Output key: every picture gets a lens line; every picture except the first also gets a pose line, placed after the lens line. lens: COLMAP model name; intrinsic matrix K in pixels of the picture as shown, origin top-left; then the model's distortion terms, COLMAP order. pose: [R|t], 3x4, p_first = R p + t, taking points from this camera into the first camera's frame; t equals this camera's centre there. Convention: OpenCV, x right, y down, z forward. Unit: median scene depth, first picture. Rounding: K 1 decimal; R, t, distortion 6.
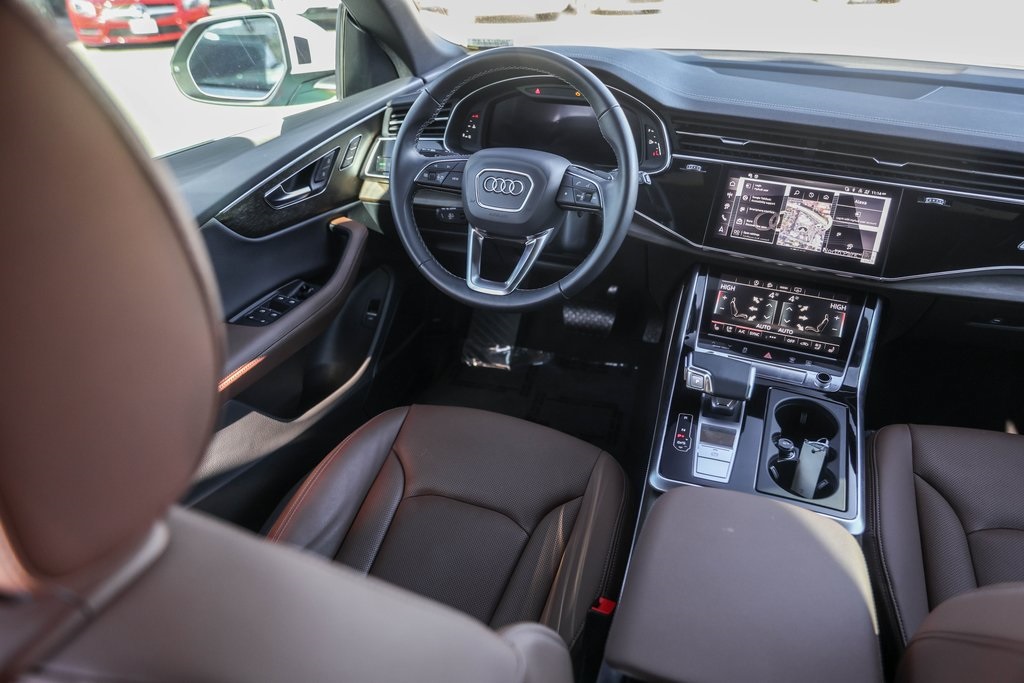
lens RADIAL K [[712.6, 0, 512.0], [0, 712.6, 341.5], [0, 0, 1]] dist [-0.004929, 0.000579]
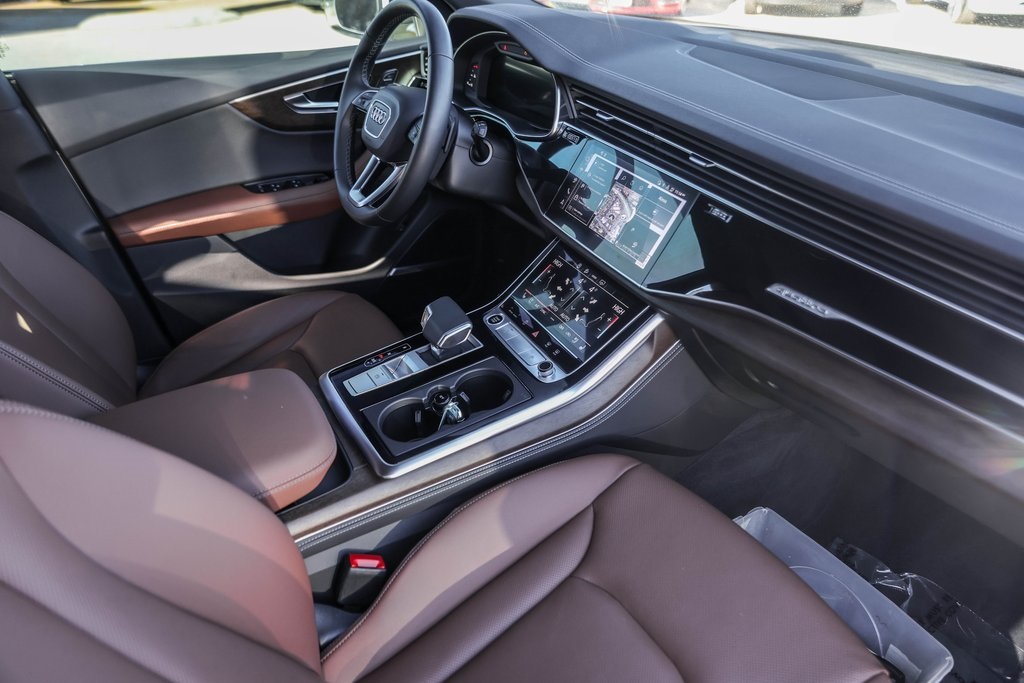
lens RADIAL K [[712.6, 0, 512.0], [0, 712.6, 341.5], [0, 0, 1]] dist [-0.004929, 0.000579]
pose [[0.765219, 0.330160, -0.552661, 0.860875], [-0.321631, 0.939725, 0.116060, -0.070926], [0.557668, 0.088942, 0.825286, 0.180165]]
